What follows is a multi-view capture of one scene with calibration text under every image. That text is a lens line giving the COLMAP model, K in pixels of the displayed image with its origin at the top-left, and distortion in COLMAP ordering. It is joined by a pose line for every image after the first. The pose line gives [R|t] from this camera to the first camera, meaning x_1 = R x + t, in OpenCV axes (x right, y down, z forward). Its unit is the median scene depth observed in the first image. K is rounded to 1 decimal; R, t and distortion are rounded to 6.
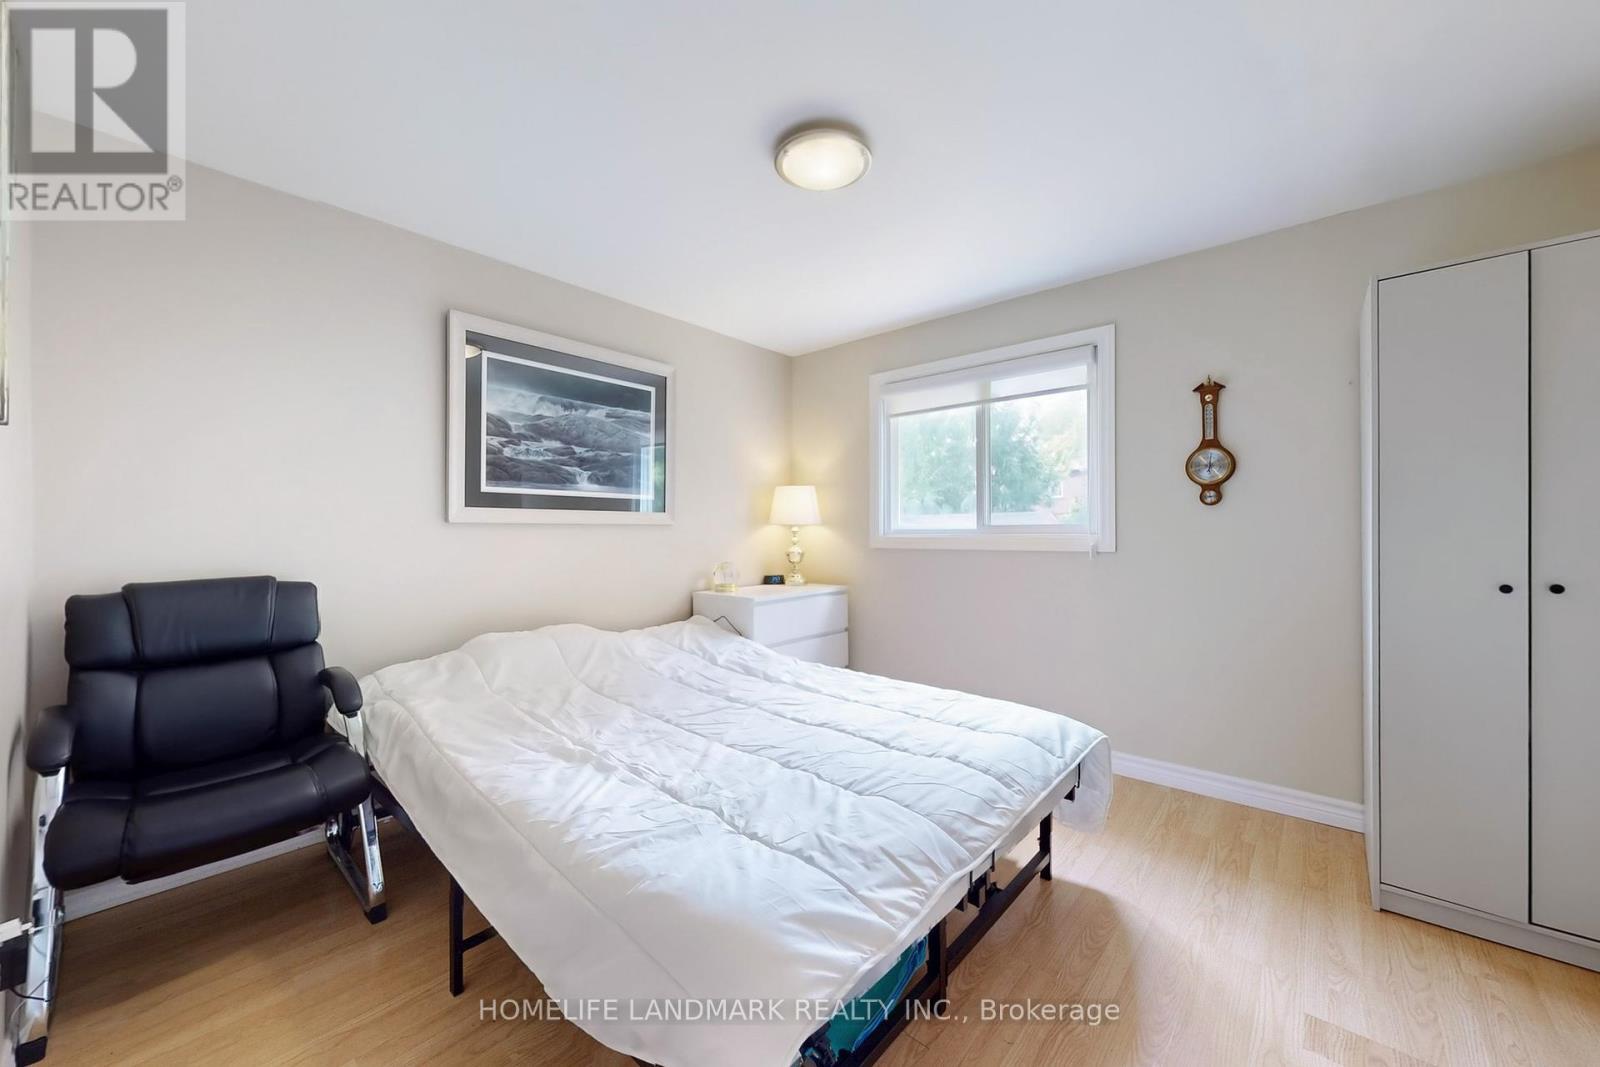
lens RADIAL K [[599.8, 0, 804.7], [0, 599.8, 529.0], [0, 0, 1]] dist [0.000886, 0.000275]
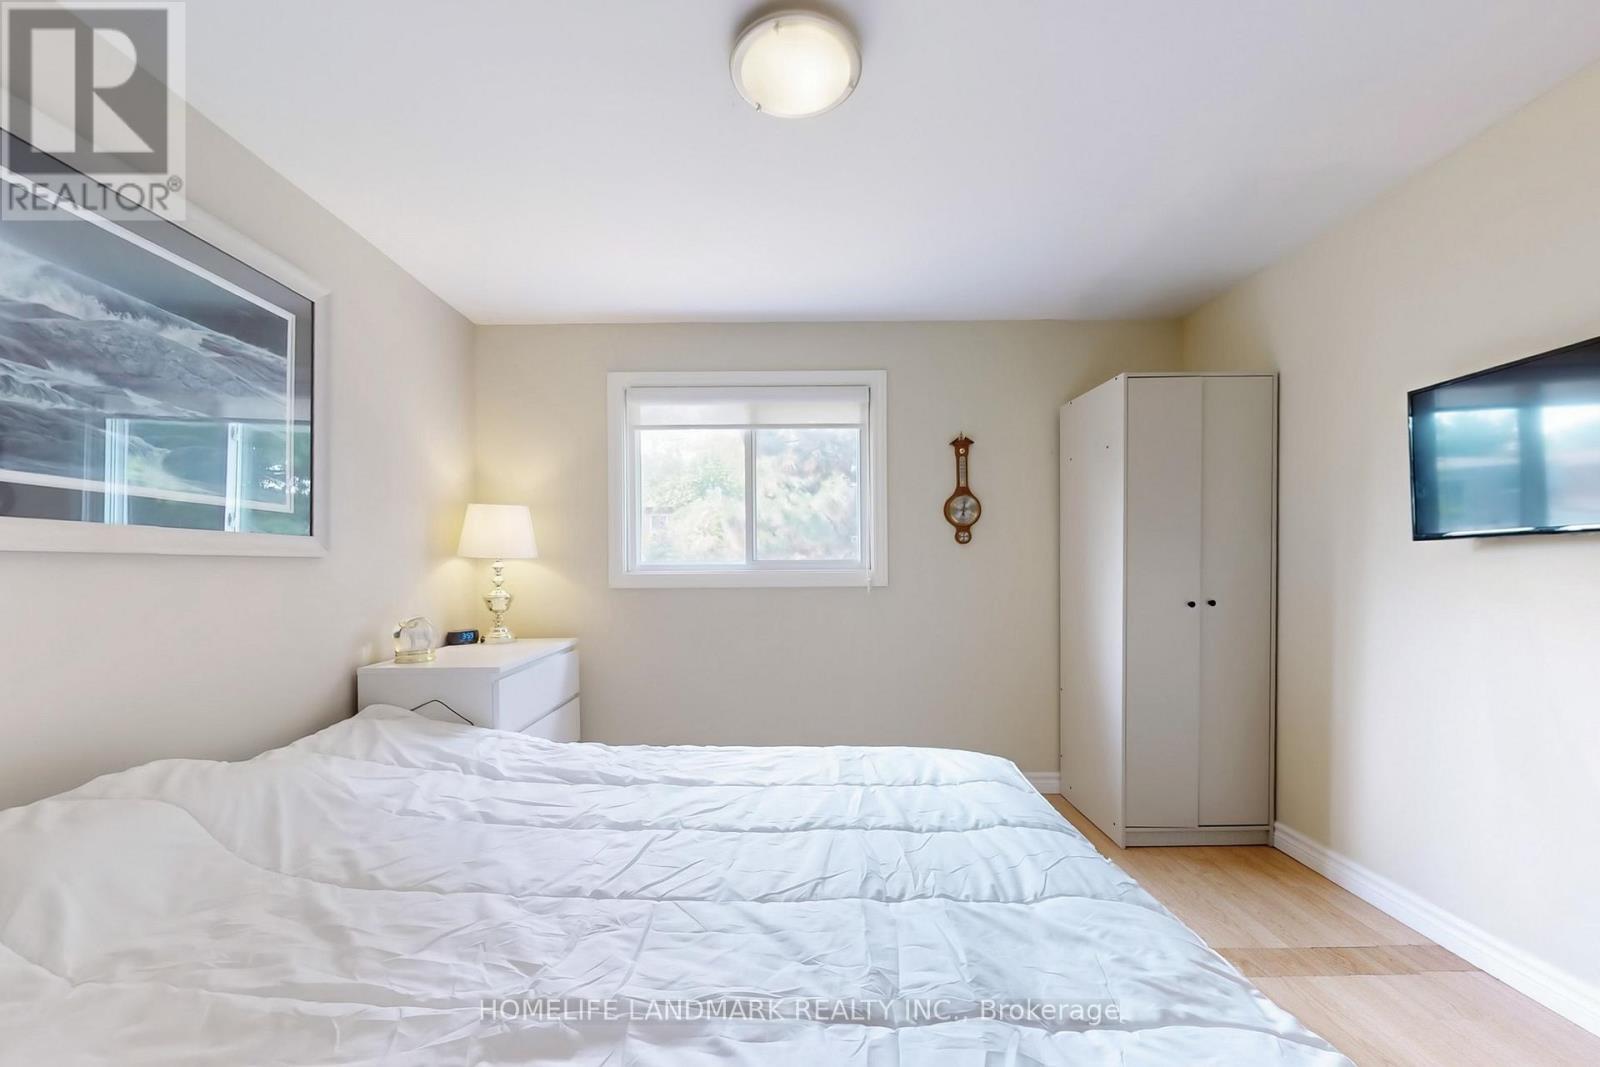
lens RADIAL K [[614.4, 0, 793.0], [0, 614.4, 566.0], [0, 0, 1]] dist [0.000168, 0.002761]
pose [[0.753626, -0.001637, 0.657301, -0.336880], [0.001259, 0.999999, 0.001047, 0.001802], [-0.657302, 0.000038, 0.753627, 0.303979]]
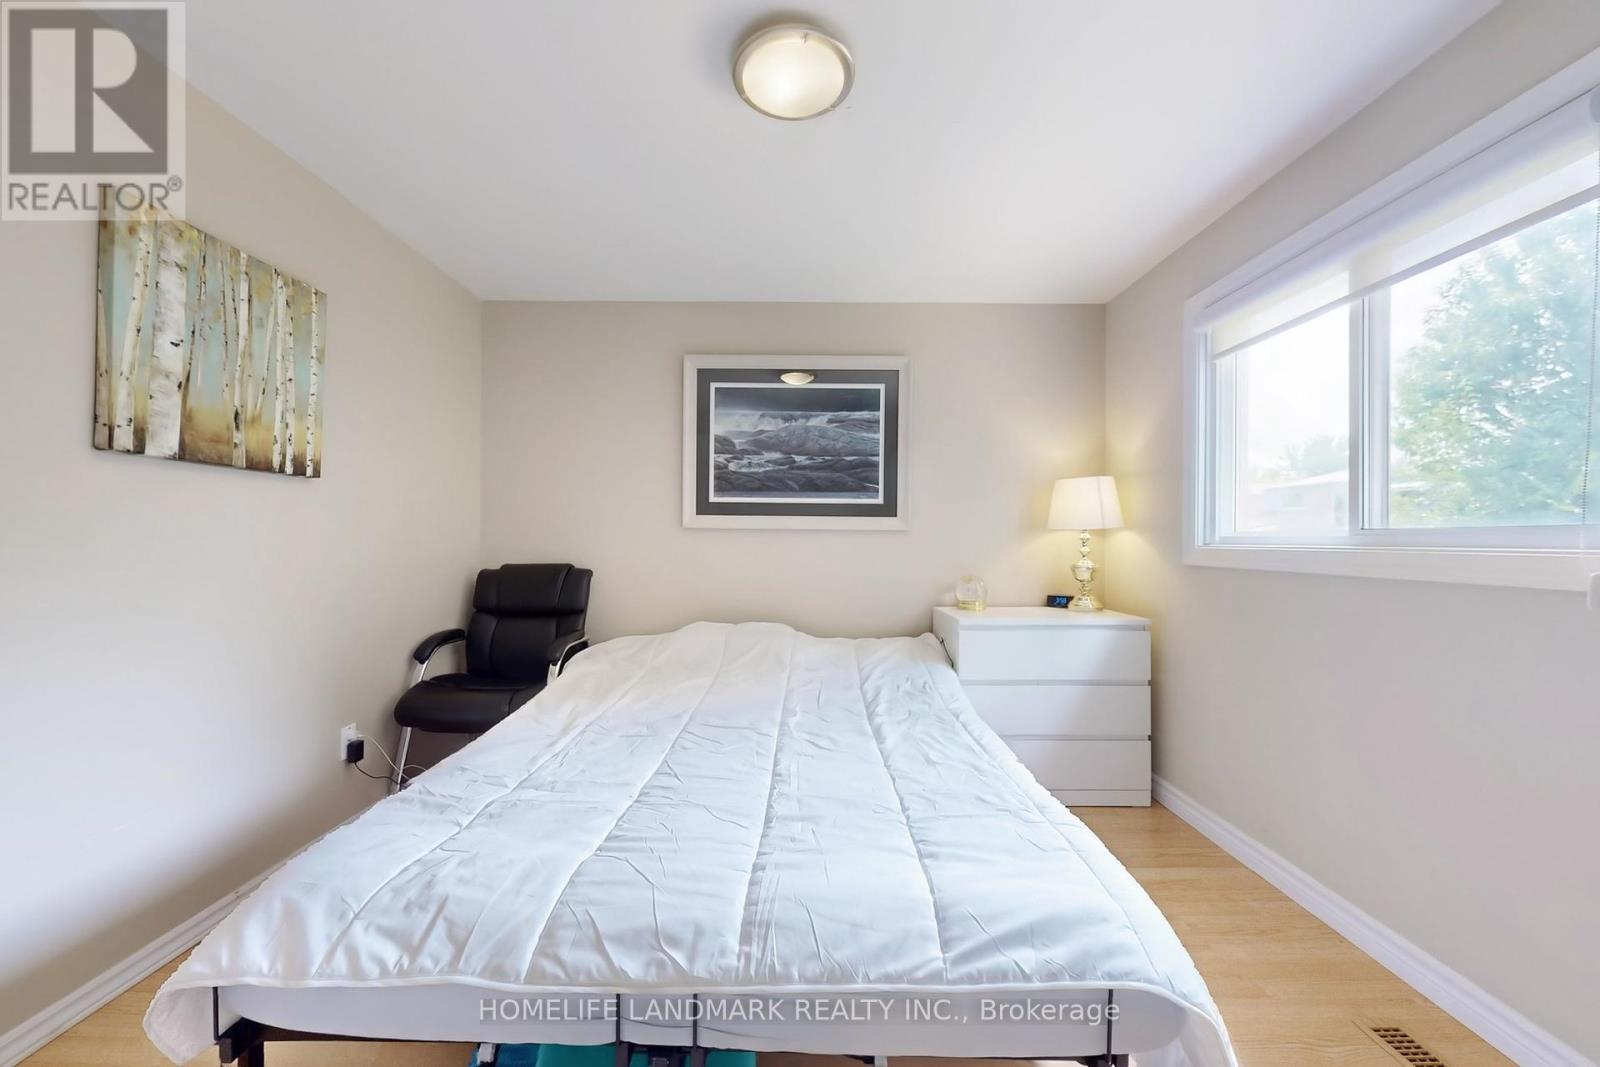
lens RADIAL K [[606.4, 0, 795.6], [0, 606.4, 535.1], [0, 0, 1]] dist [-0.000146, 0.000264]
pose [[0.648347, 0.005905, -0.761322, 0.466310], [-0.006592, 0.999976, 0.002142, -0.000218], [0.761316, 0.003630, 0.648370, 0.338752]]
